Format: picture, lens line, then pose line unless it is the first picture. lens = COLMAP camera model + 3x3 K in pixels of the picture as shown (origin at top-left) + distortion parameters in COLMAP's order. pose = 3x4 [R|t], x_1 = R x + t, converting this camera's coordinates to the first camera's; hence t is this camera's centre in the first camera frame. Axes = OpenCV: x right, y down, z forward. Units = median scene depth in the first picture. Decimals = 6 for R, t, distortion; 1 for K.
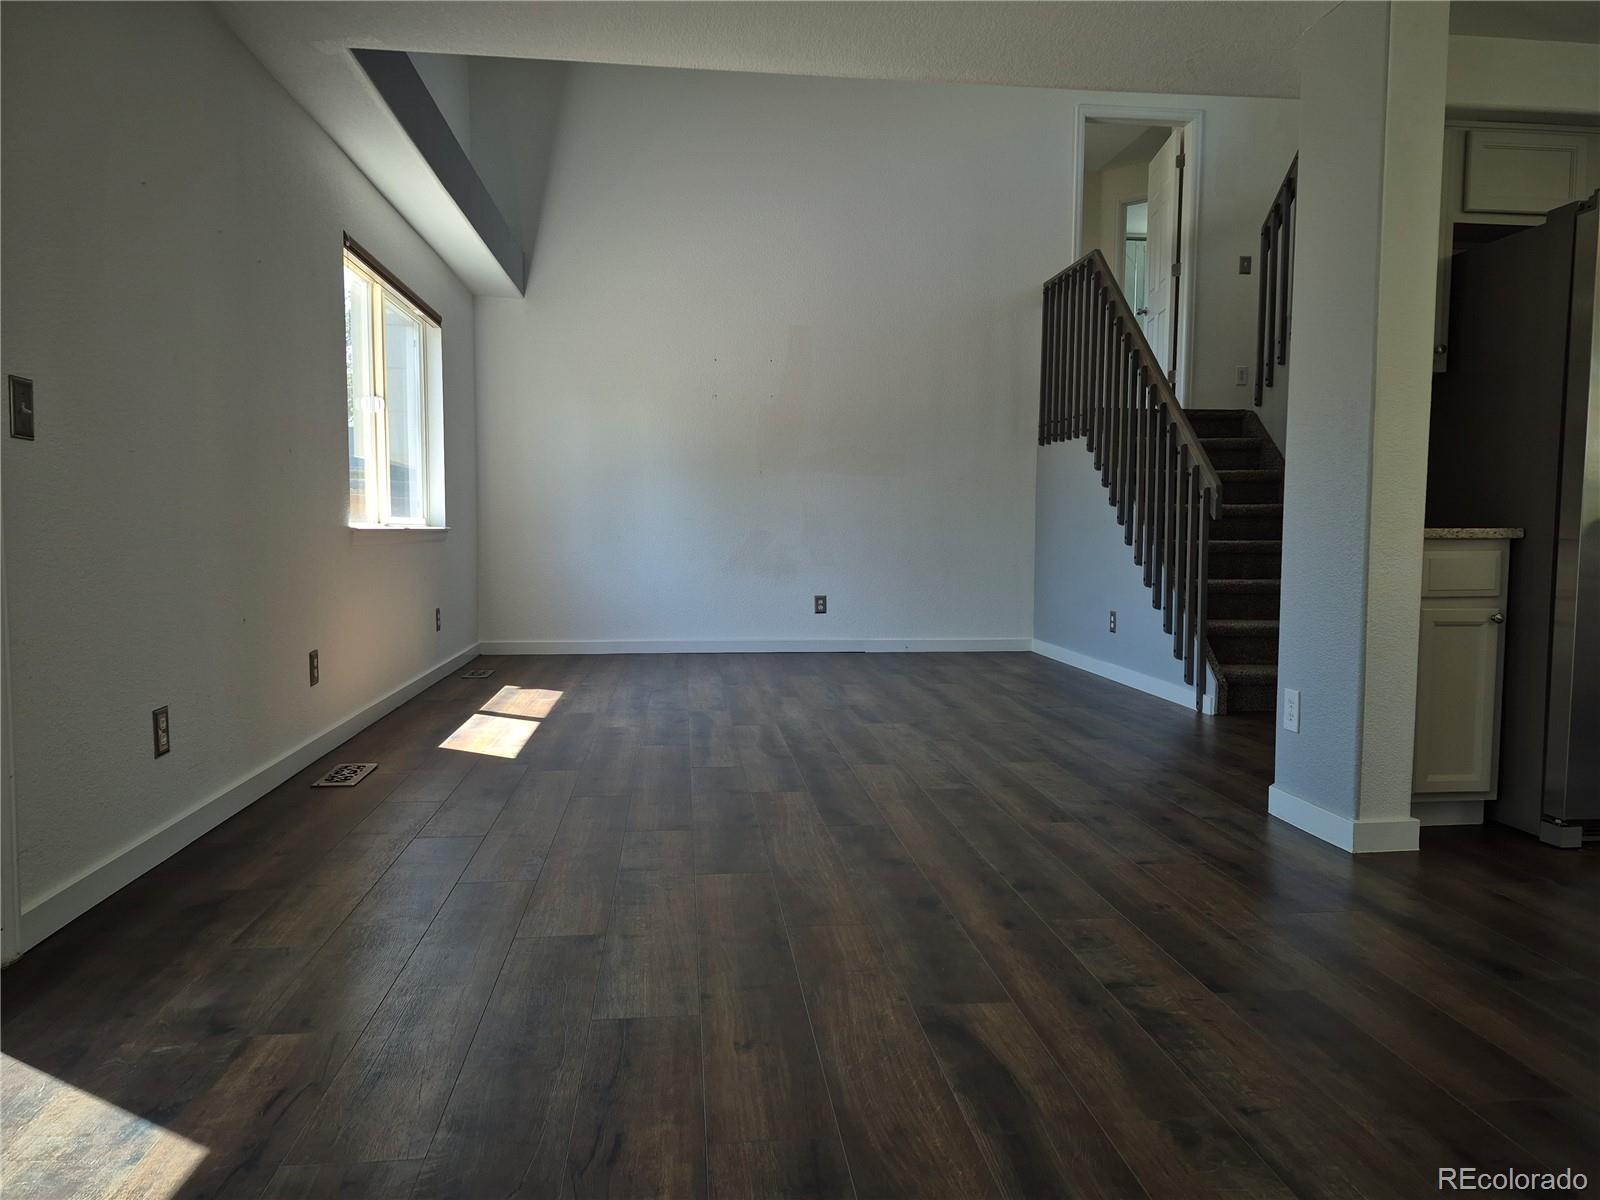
lens RADIAL K [[1105.6, 0, 746.8], [0, 1105.6, 594.8], [0, 0, 1]] dist [0.062917, -0.059695]
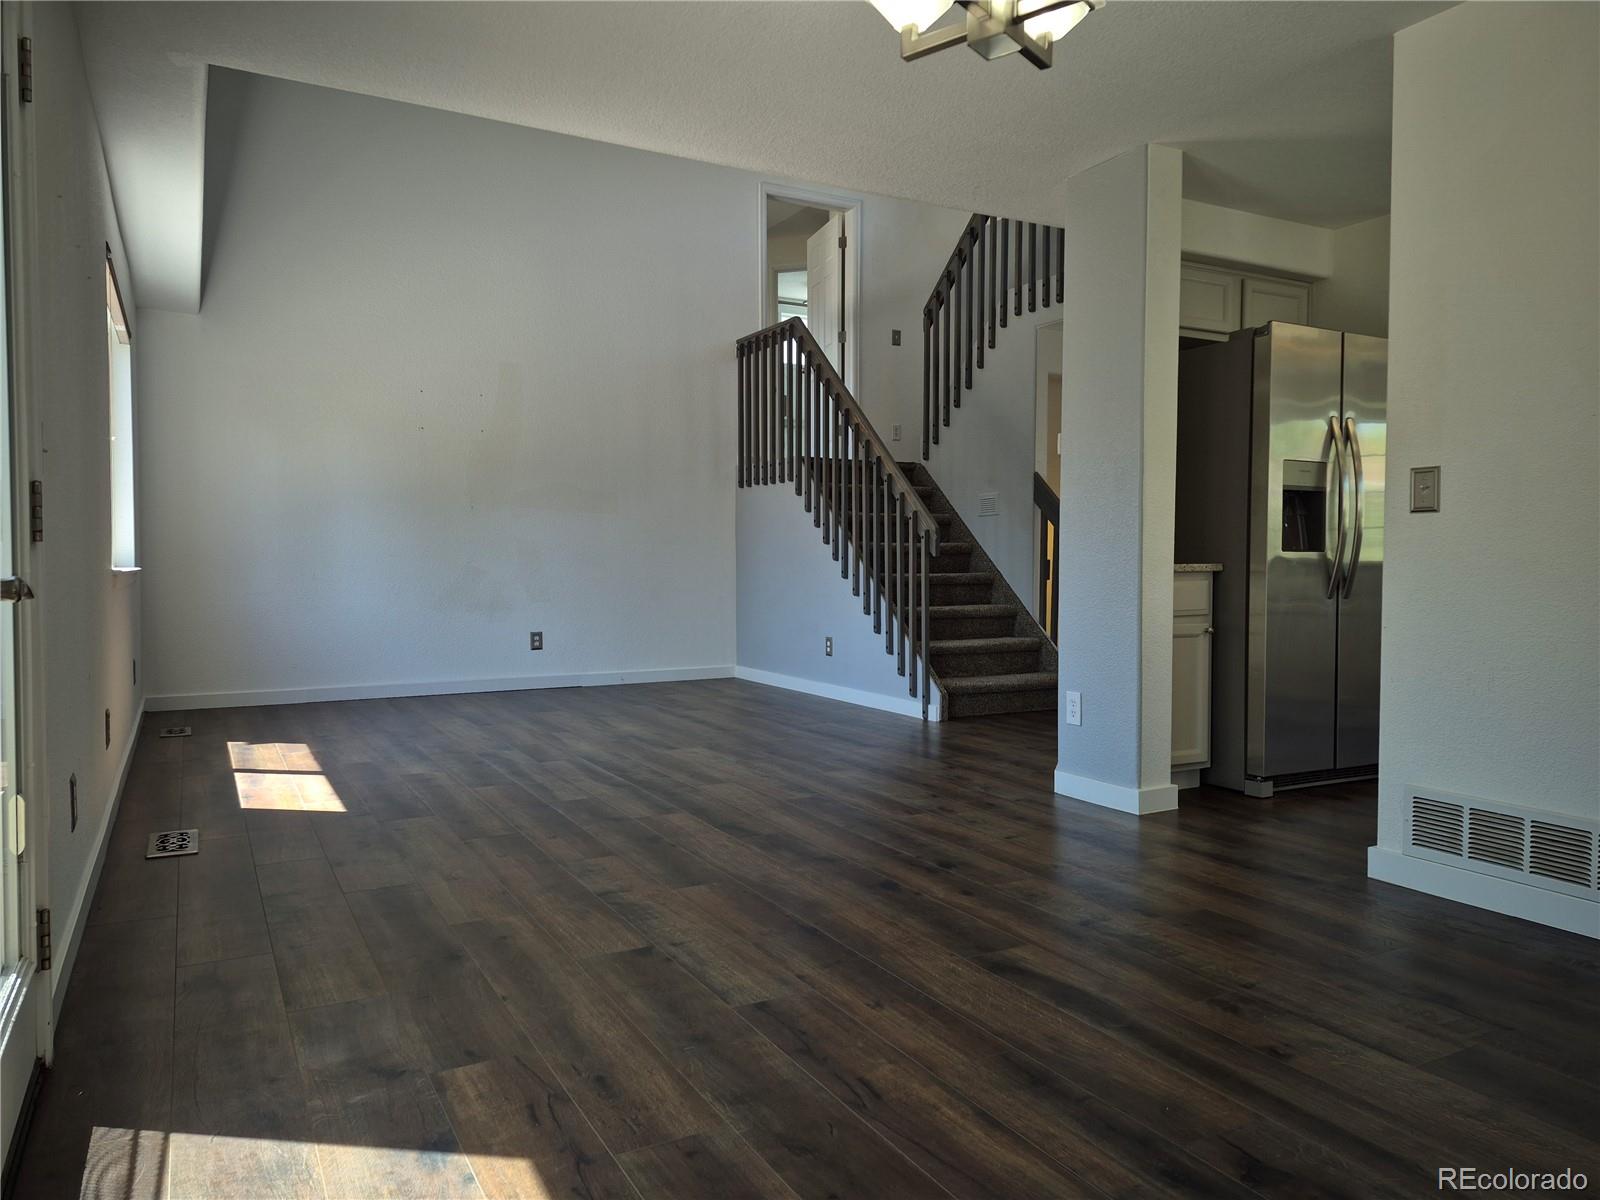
lens RADIAL K [[1105.6, 0, 776.6], [0, 1105.6, 599.5], [0, 0, 1]] dist [0.062917, -0.059695]
pose [[0.927582, -0.020031, 0.373082, -0.309558], [0.029853, 0.999343, -0.020566, -0.004443], [-0.372425, 0.030214, 0.927570, -0.045371]]
